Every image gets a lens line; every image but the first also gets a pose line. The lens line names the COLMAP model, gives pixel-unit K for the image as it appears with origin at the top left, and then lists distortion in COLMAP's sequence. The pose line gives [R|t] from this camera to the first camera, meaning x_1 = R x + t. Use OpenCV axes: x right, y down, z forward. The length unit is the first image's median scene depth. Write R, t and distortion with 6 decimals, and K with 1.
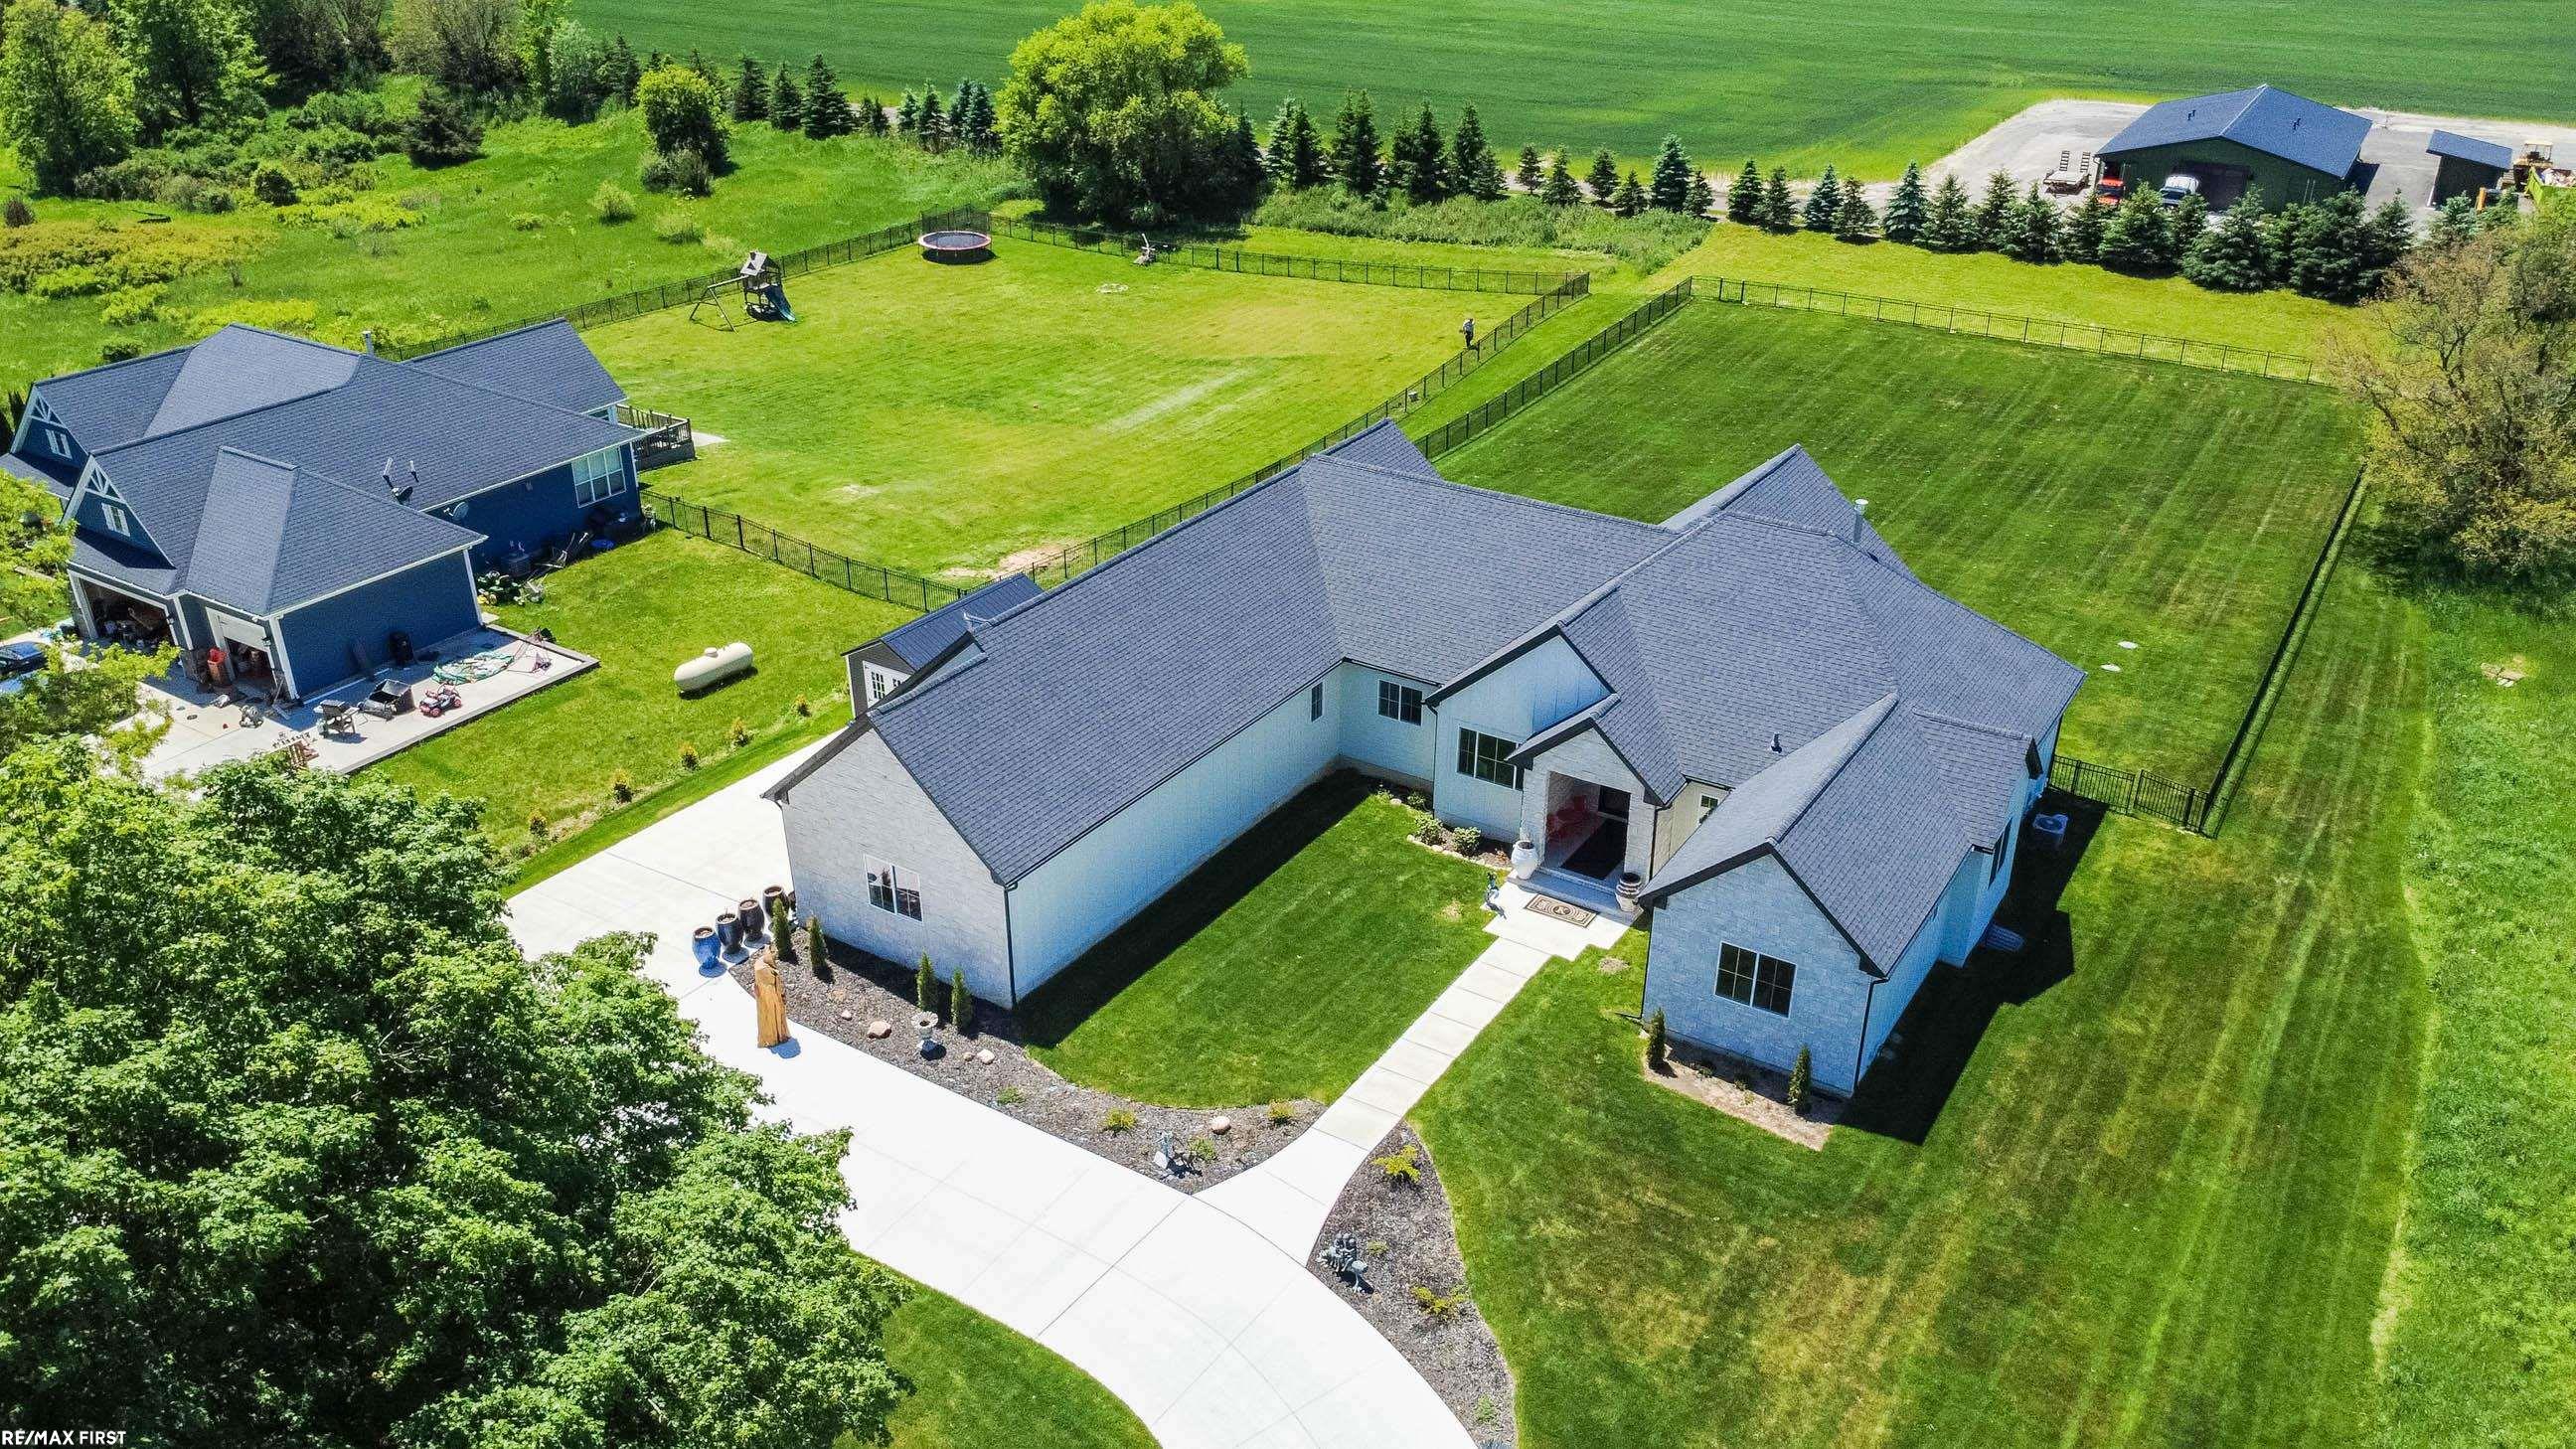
lens RADIAL K [[1929.8, 0, 1292.7], [0, 1929.8, 727.4], [0, 0, 1]] dist [0.006631, -0.006252]
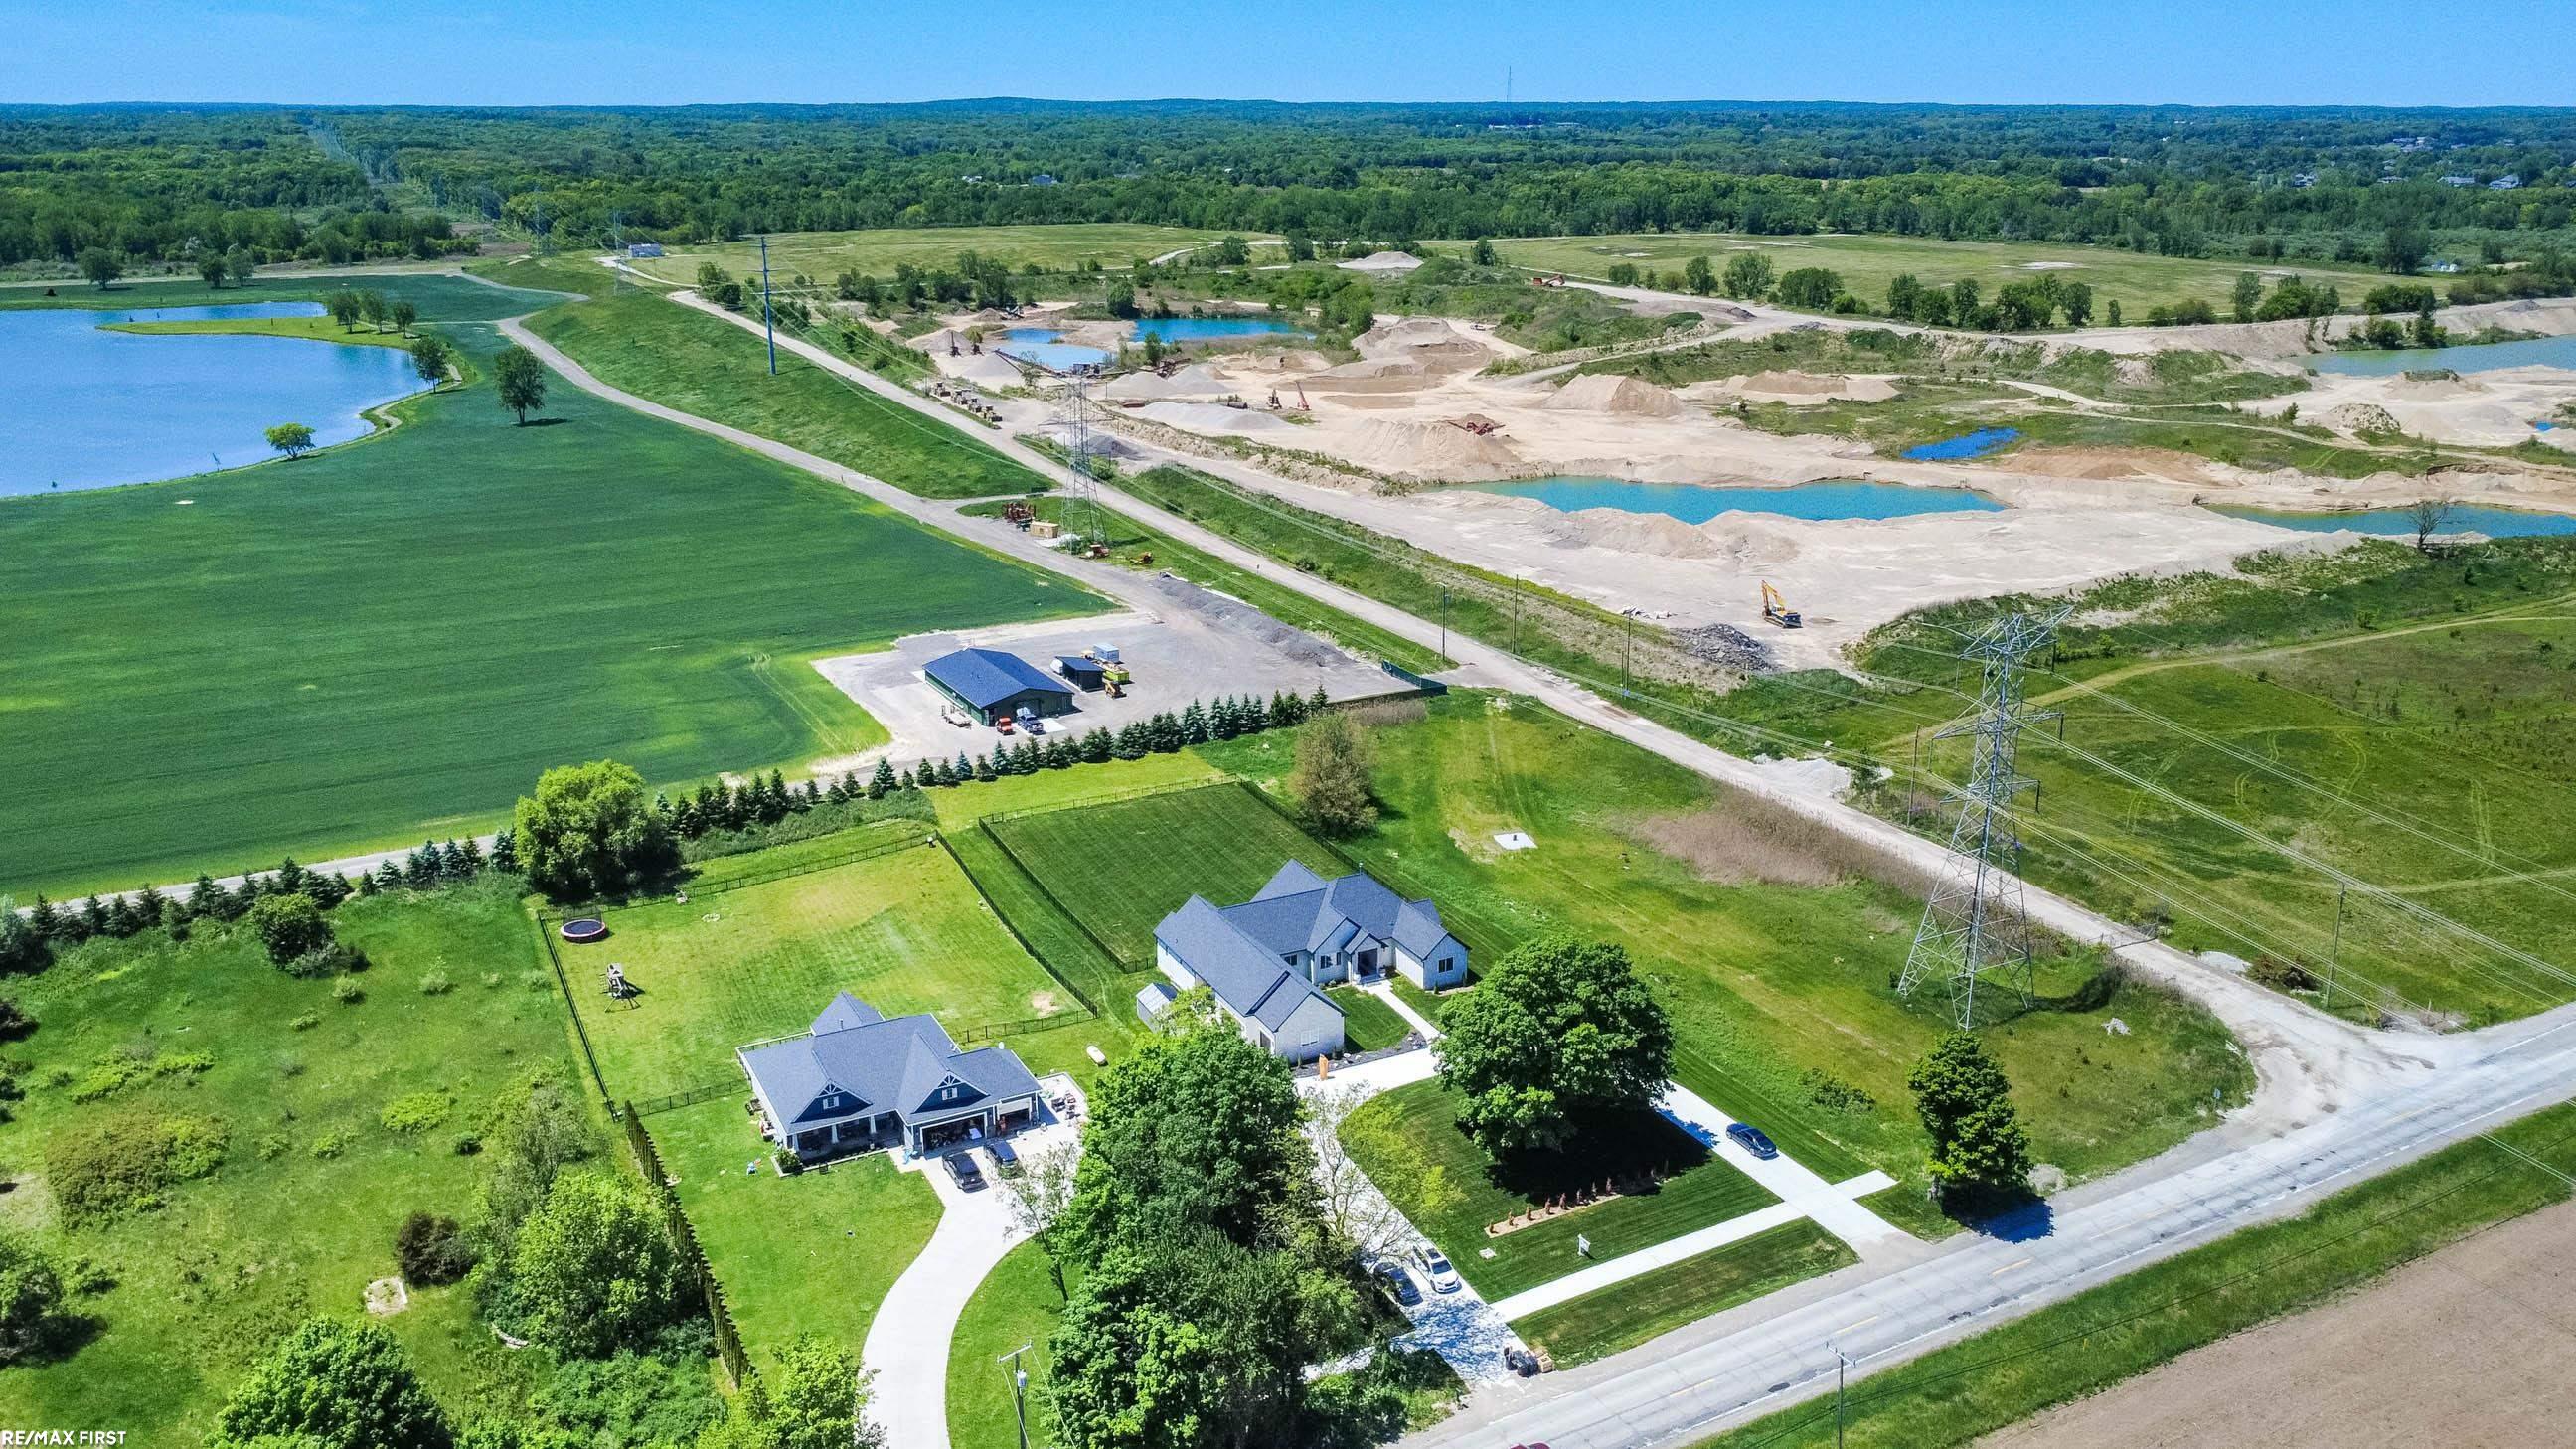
lens RADIAL K [[1929.8, 0, 1292.7], [0, 1929.8, 727.4], [0, 0, 1]] dist [0.006631, -0.006252]
pose [[0.500528, -0.267288, 0.823425, -3.061864], [0.389975, 0.918790, 0.061194, -0.693878], [-0.772911, 0.290485, 0.564116, -1.242980]]
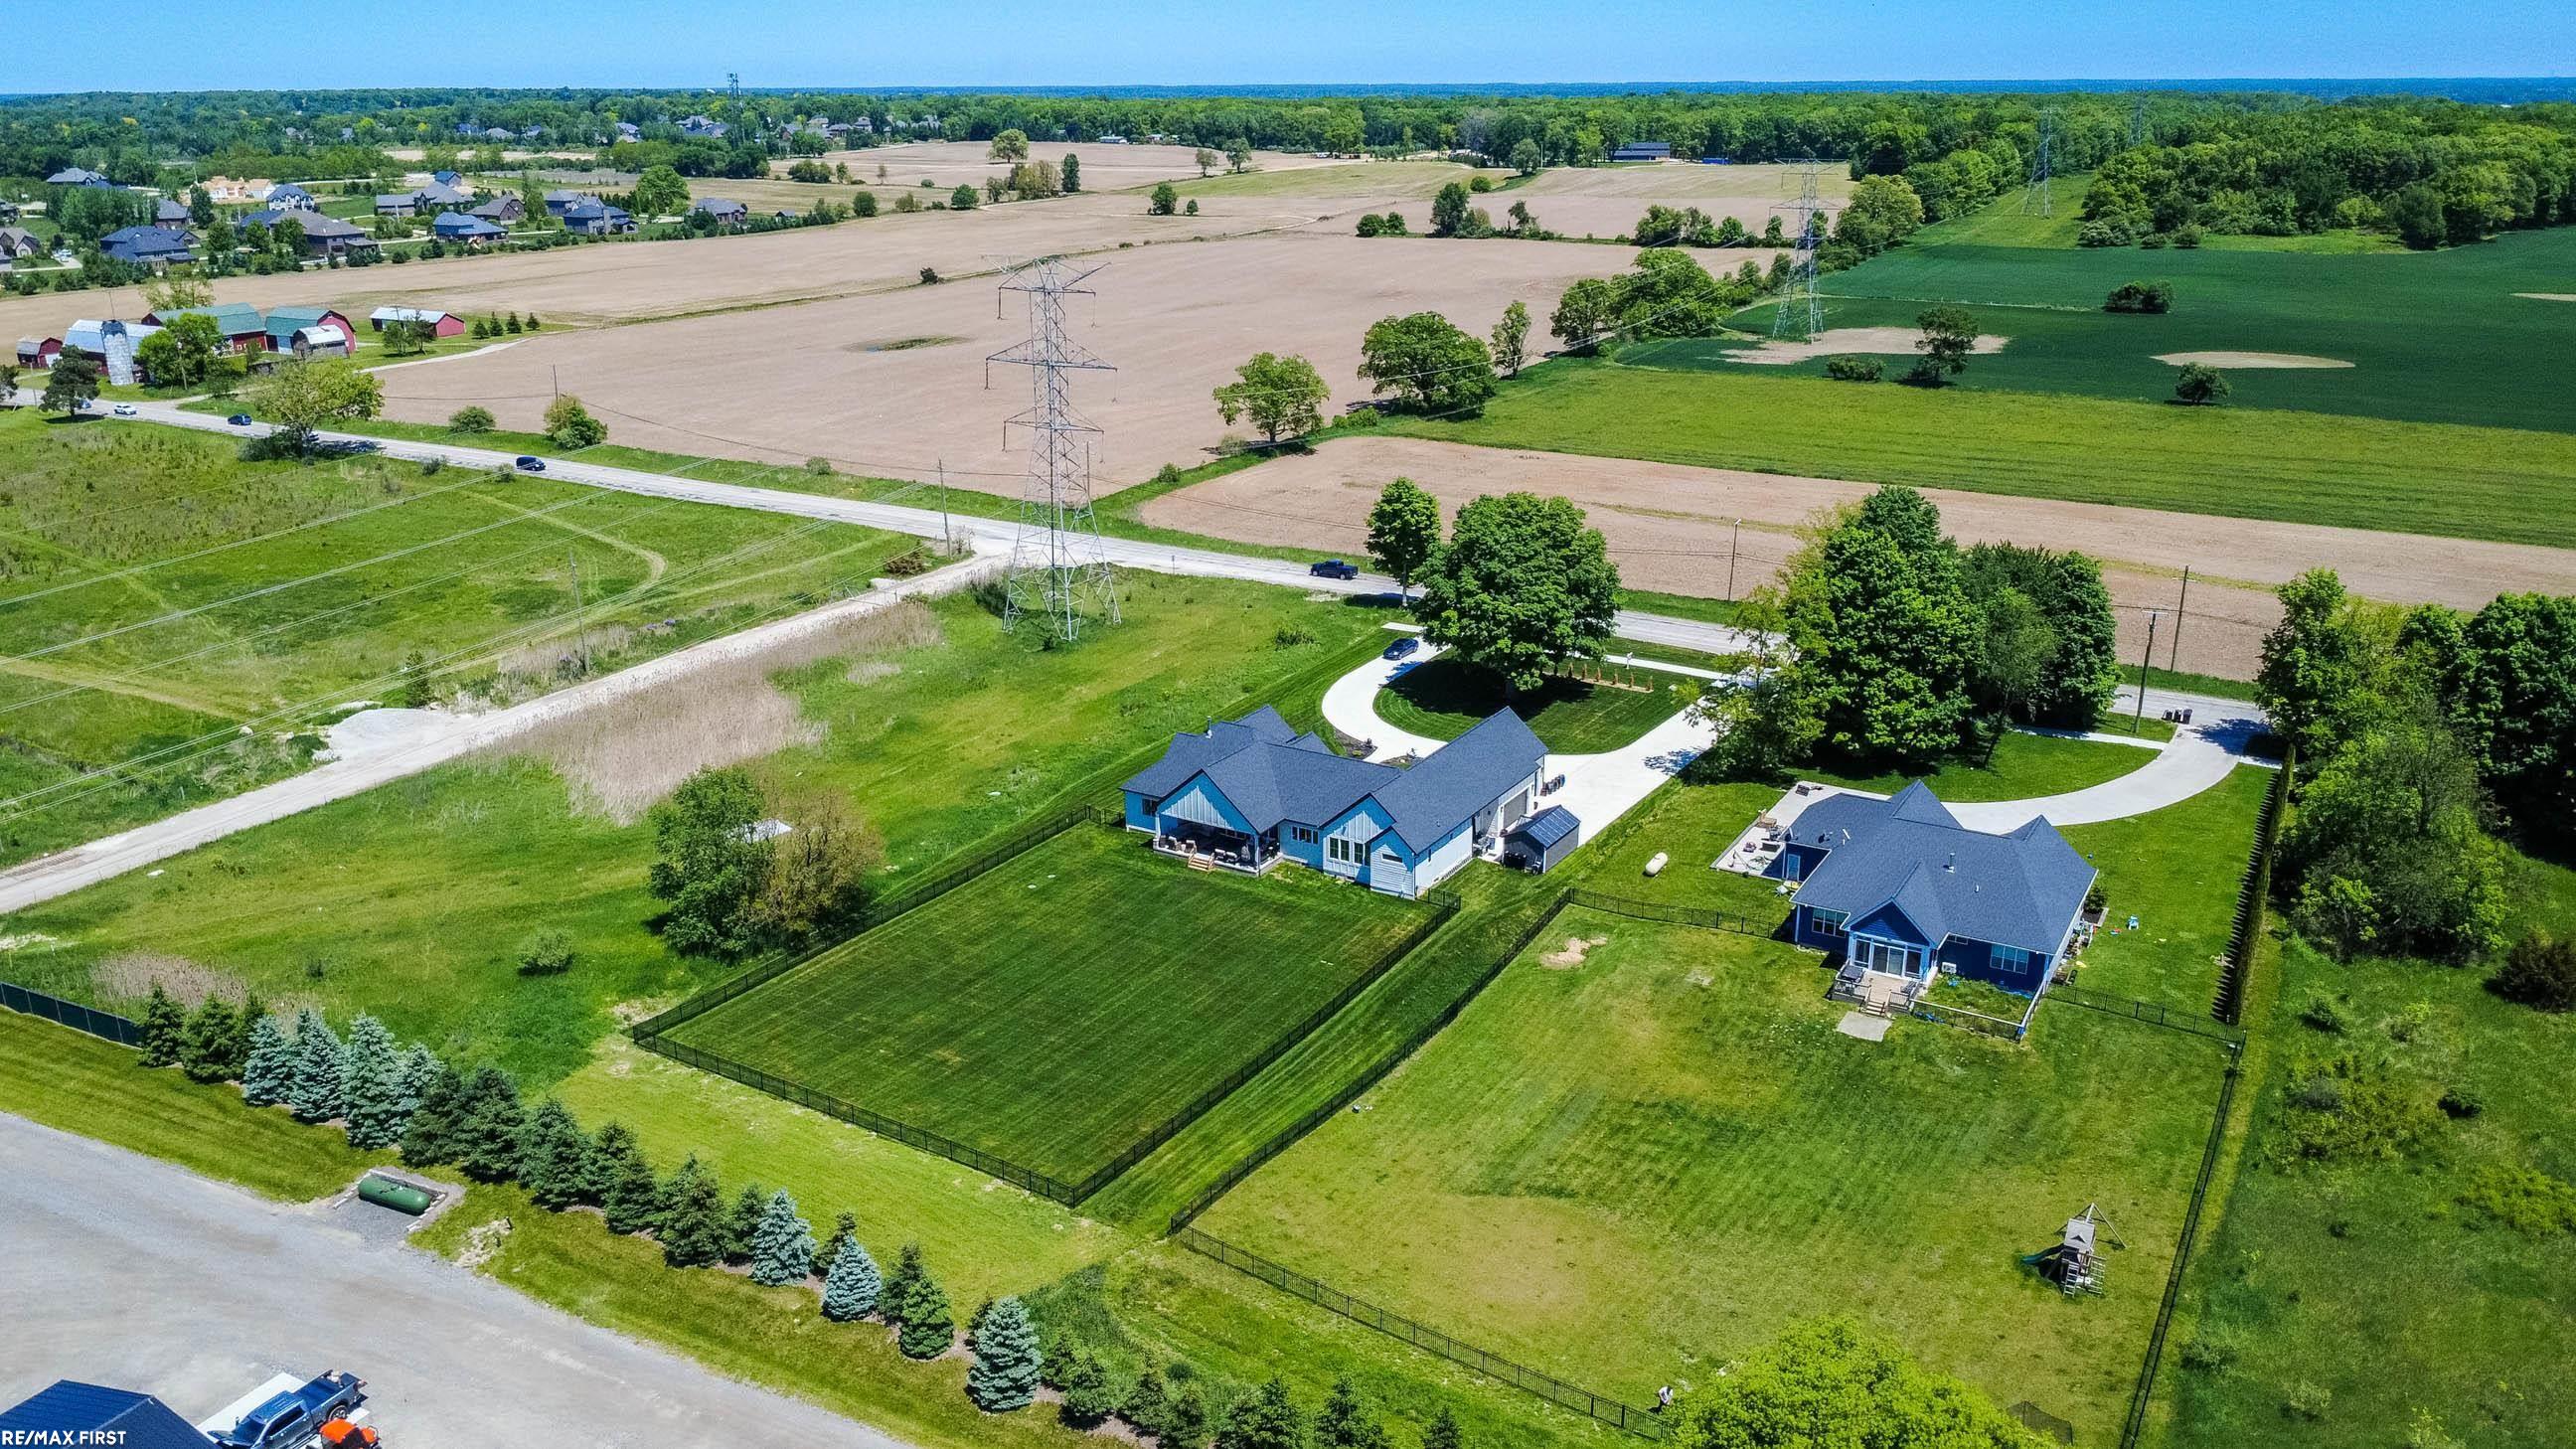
lens RADIAL K [[1929.8, 0, 1292.7], [0, 1929.8, 727.4], [0, 0, 1]] dist [0.006631, -0.006252]
pose [[-0.999624, 0.014139, -0.023494, 0.246594], [-0.006850, 0.700858, 0.713268, -2.340825], [0.026551, 0.713161, -0.700497, 3.248388]]
